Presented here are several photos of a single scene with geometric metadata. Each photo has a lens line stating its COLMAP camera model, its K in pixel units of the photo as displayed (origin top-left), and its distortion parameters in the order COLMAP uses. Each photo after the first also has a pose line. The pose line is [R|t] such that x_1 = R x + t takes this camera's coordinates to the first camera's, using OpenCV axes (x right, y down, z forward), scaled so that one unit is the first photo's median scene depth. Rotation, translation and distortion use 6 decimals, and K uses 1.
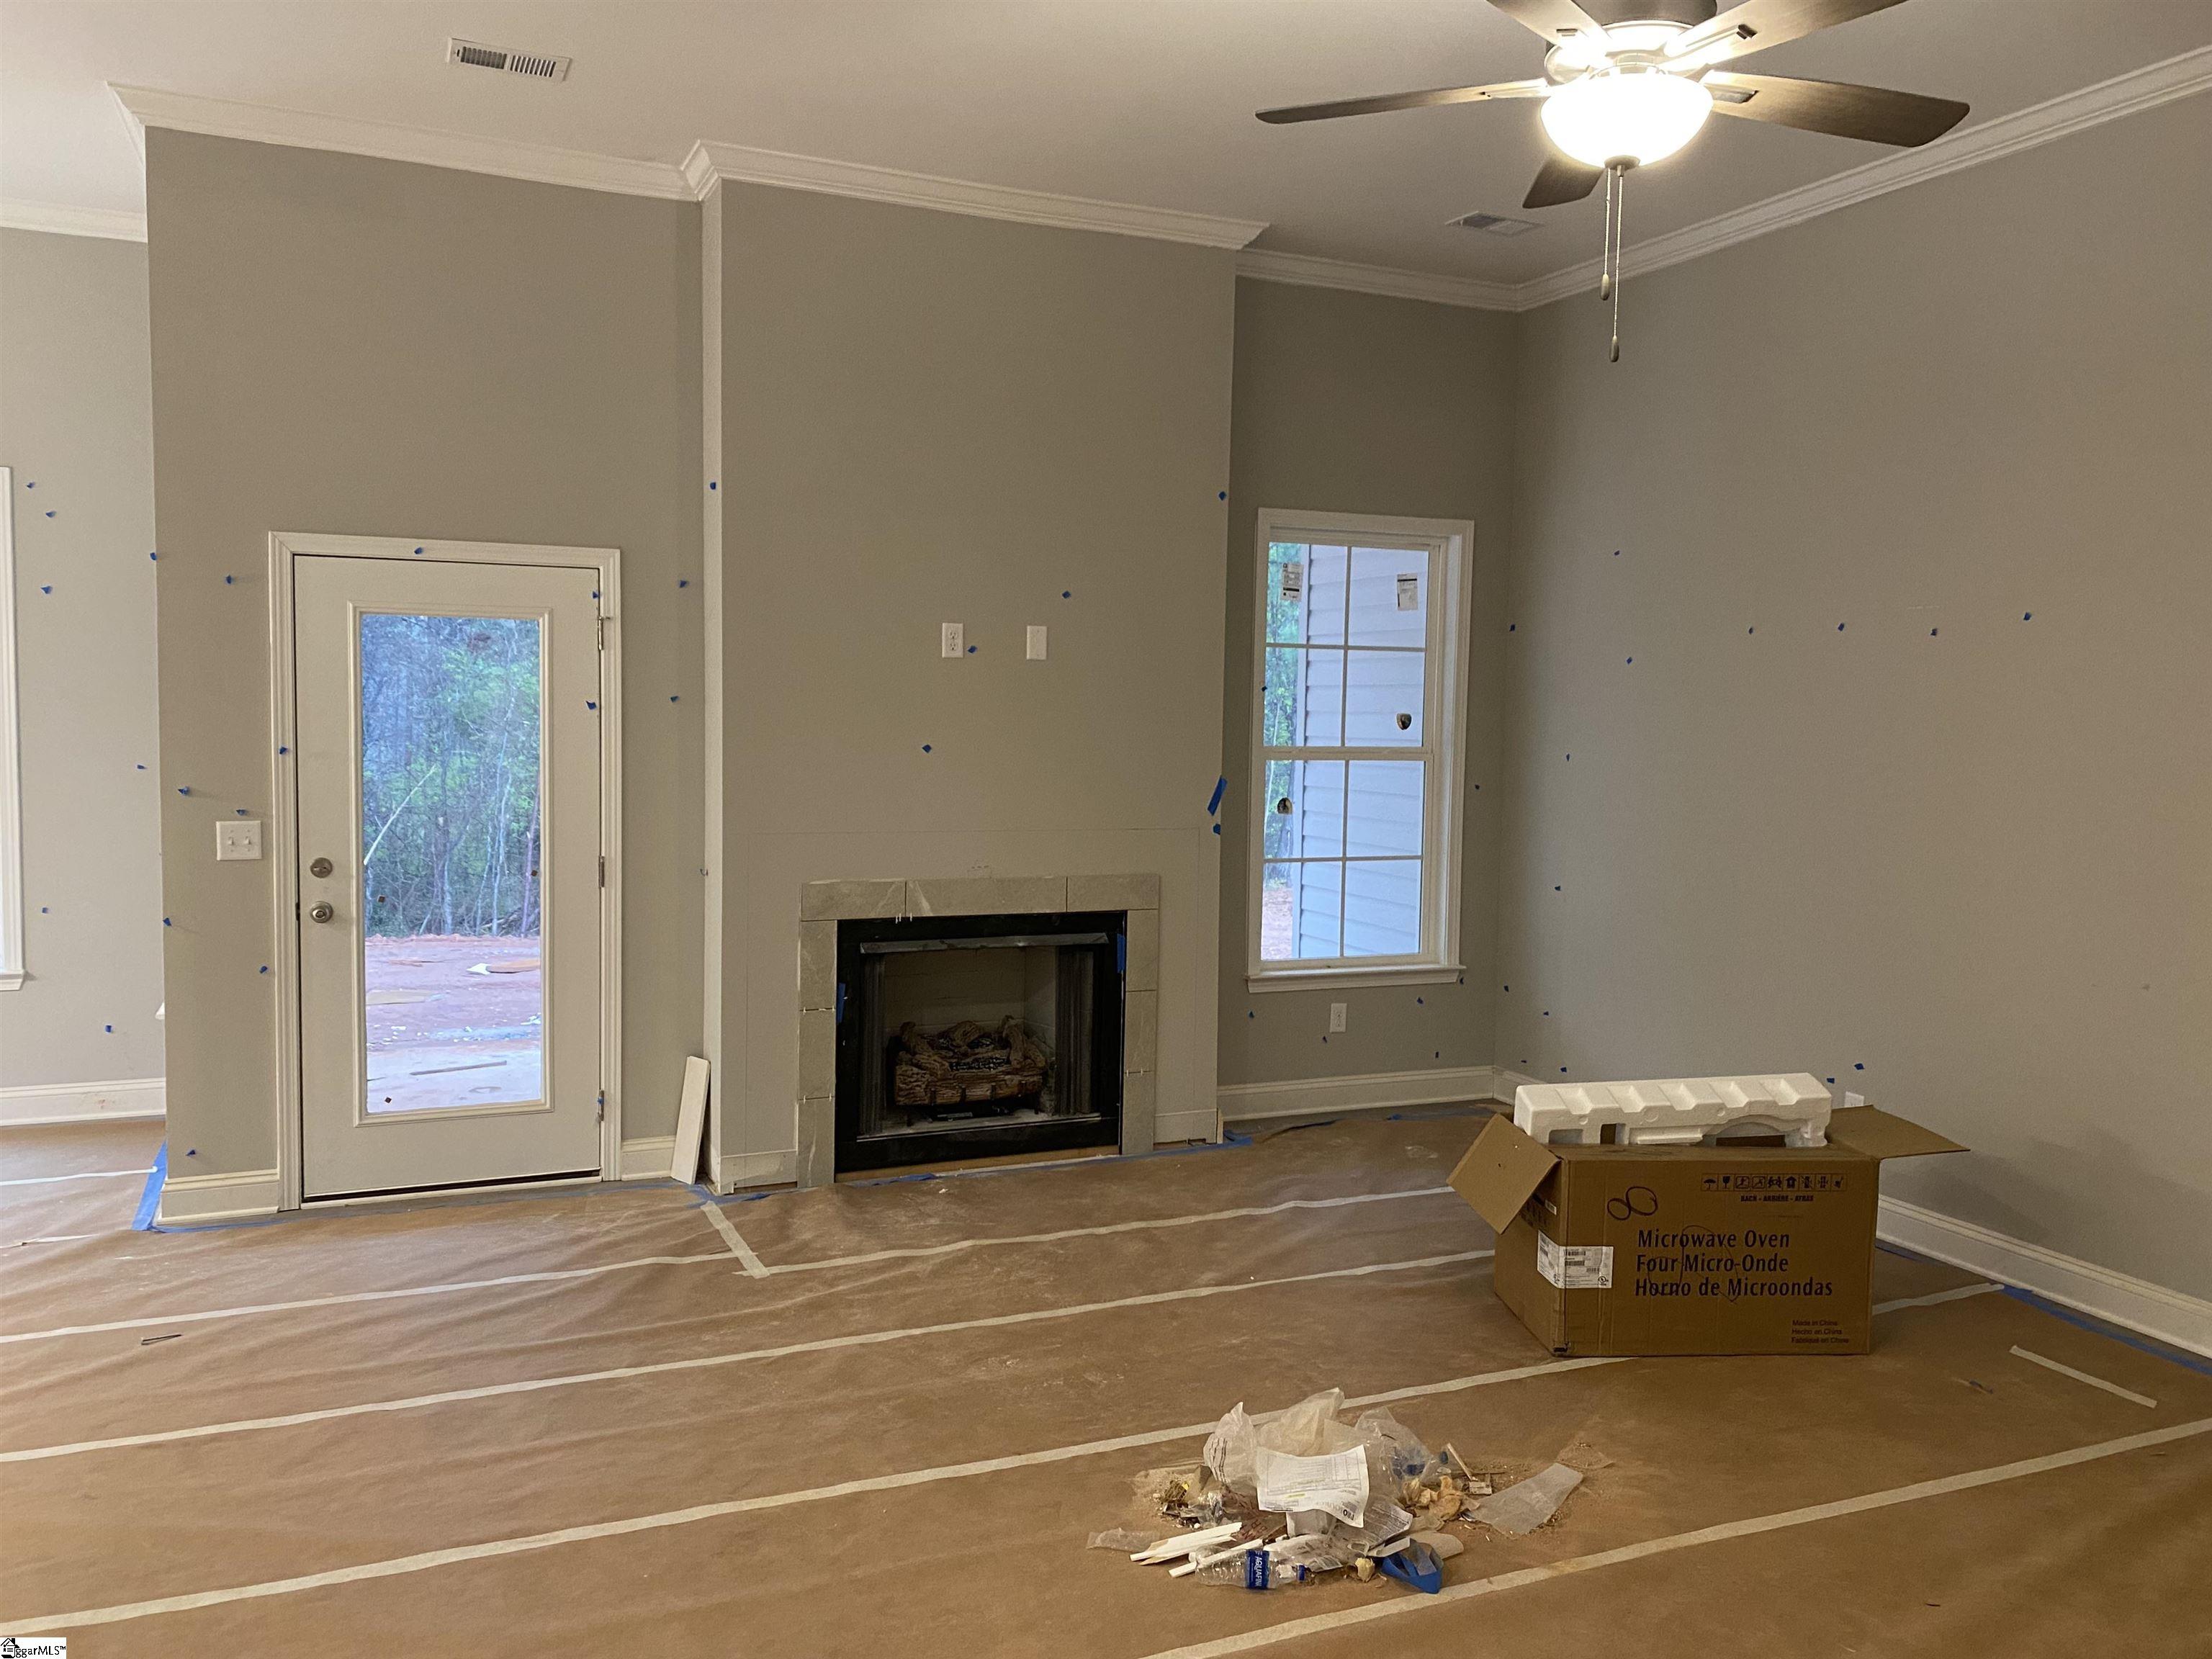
lens RADIAL K [[1707.6, 0, 1109.2], [0, 1707.6, 799.7], [0, 0, 1]] dist [0.041936, -0.051457]
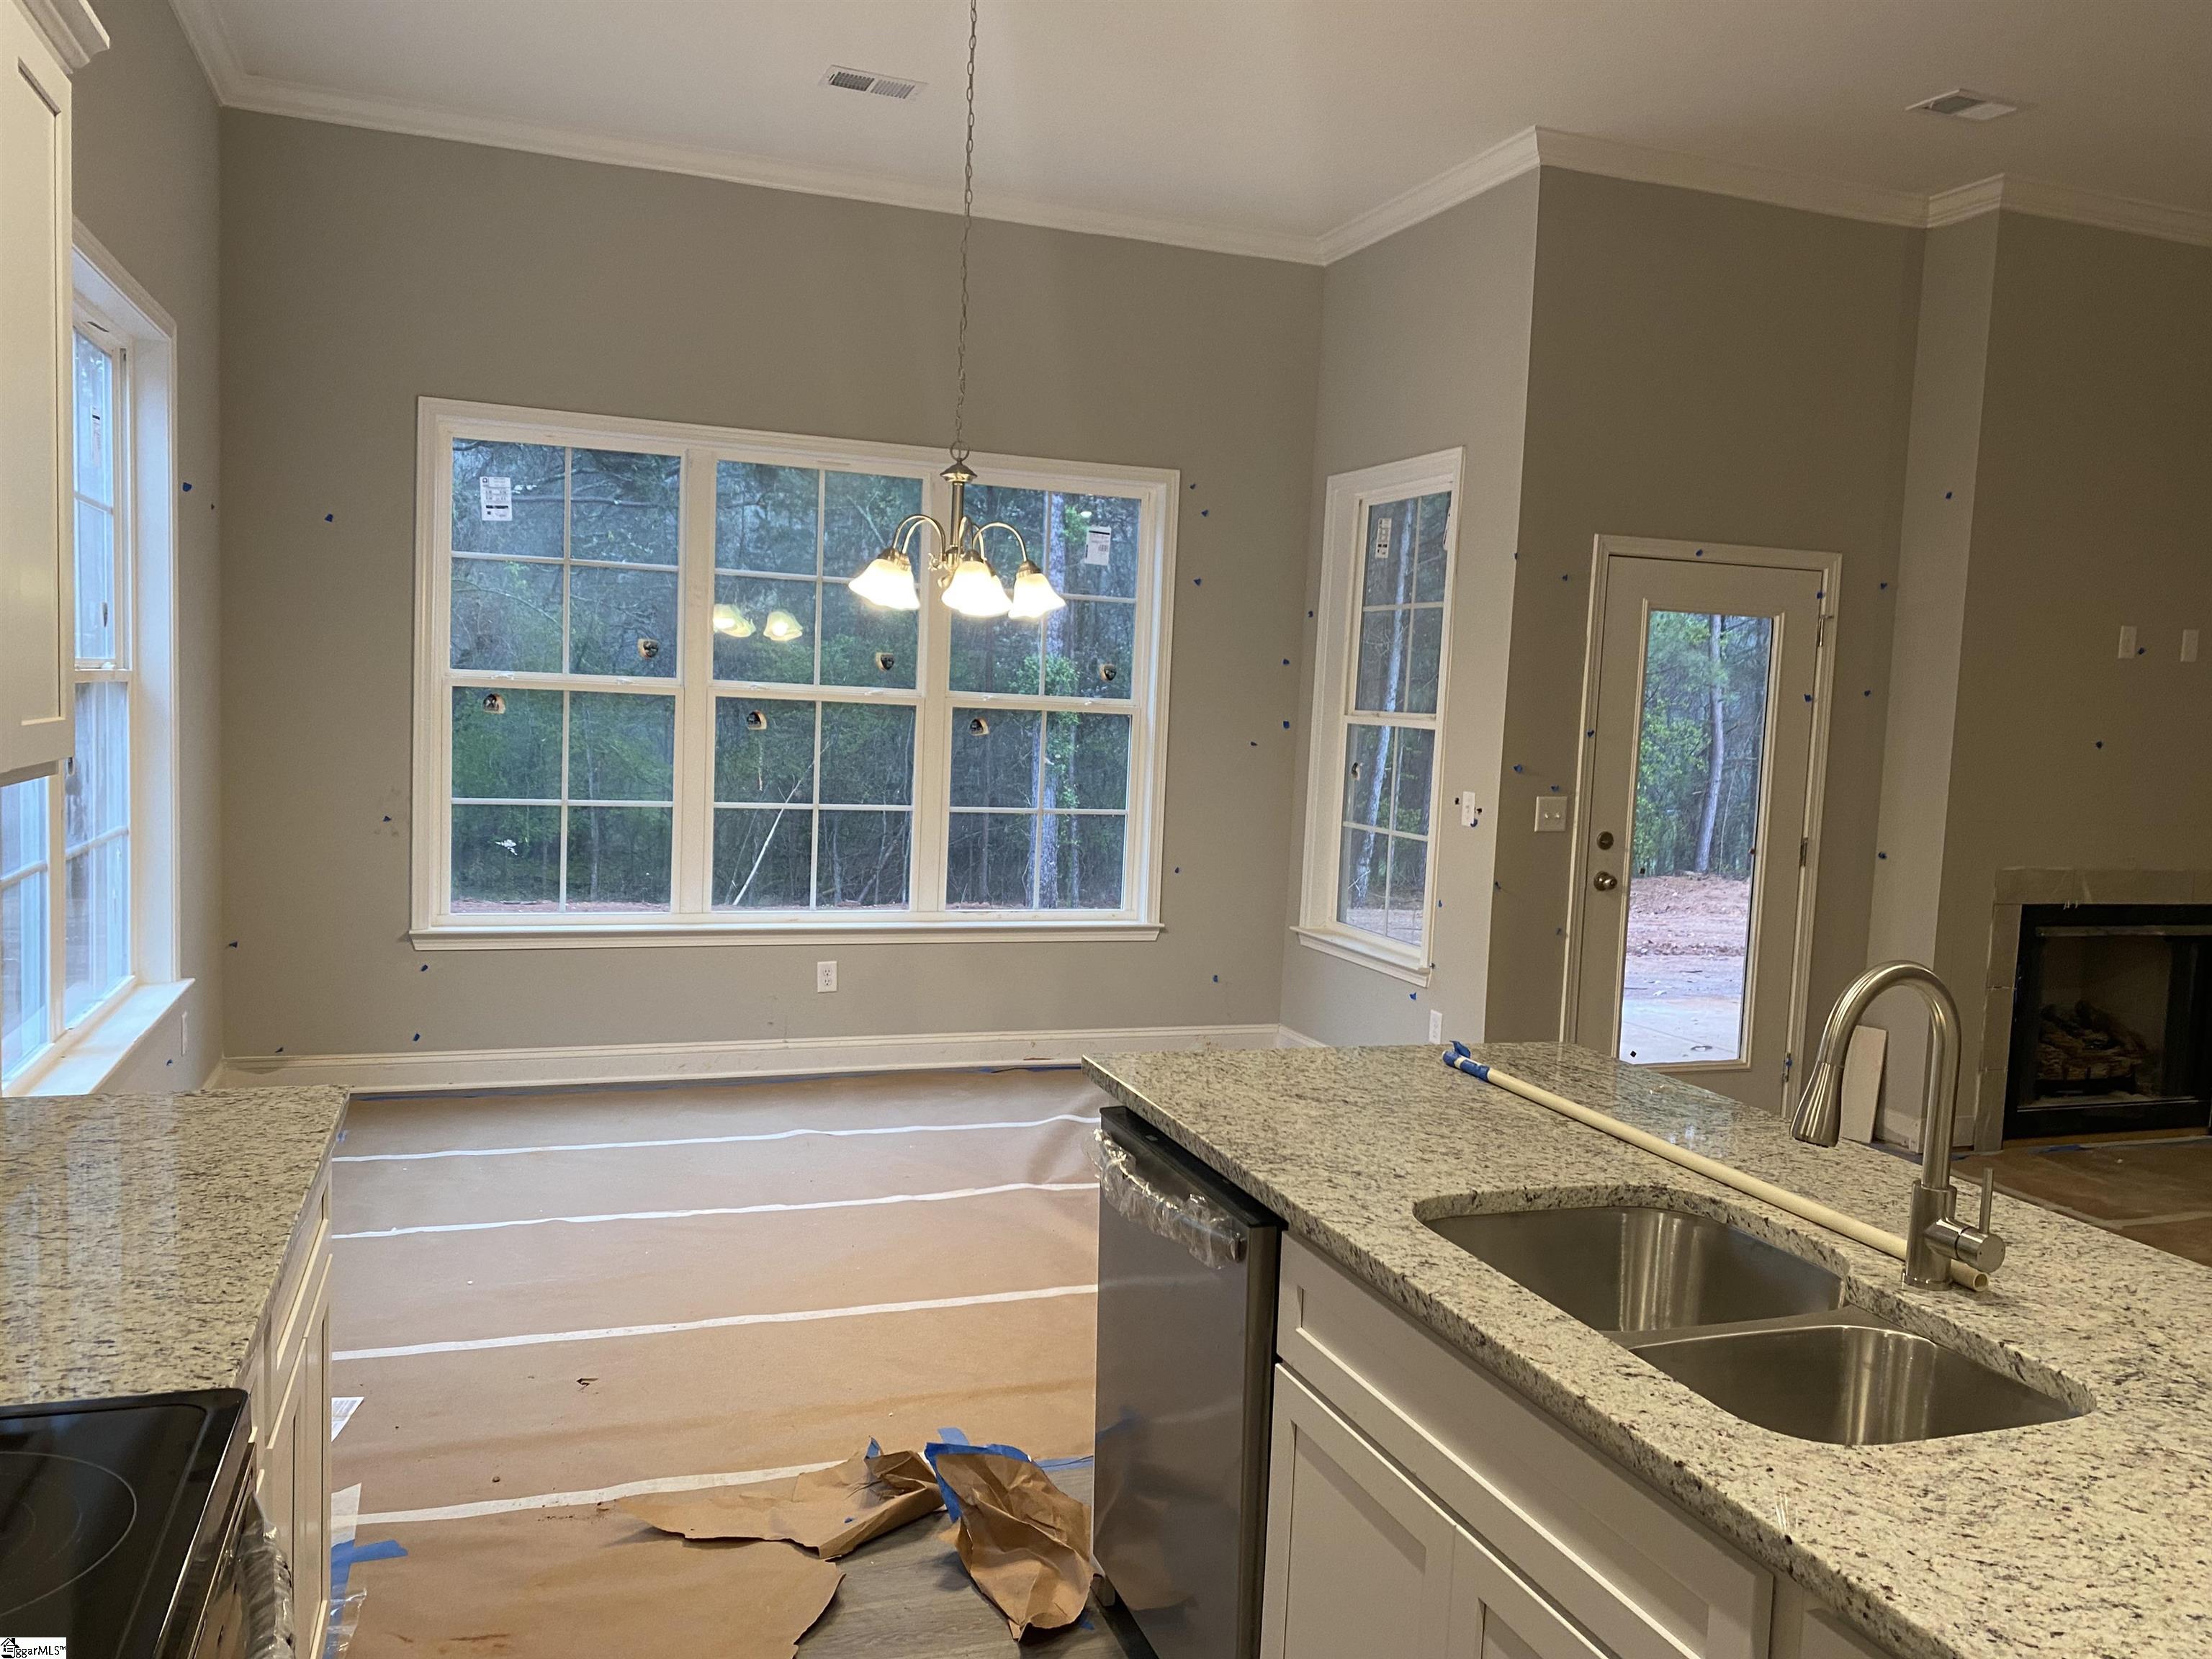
lens RADIAL K [[1707.6, 0, 1100.3], [0, 1707.6, 831.0], [0, 0, 1]] dist [0.041936, -0.051457]
pose [[0.996541, 0.030210, -0.077420, -0.646985], [-0.028221, 0.999246, 0.026662, 0.012199], [0.078167, -0.024385, 0.996642, -0.111411]]
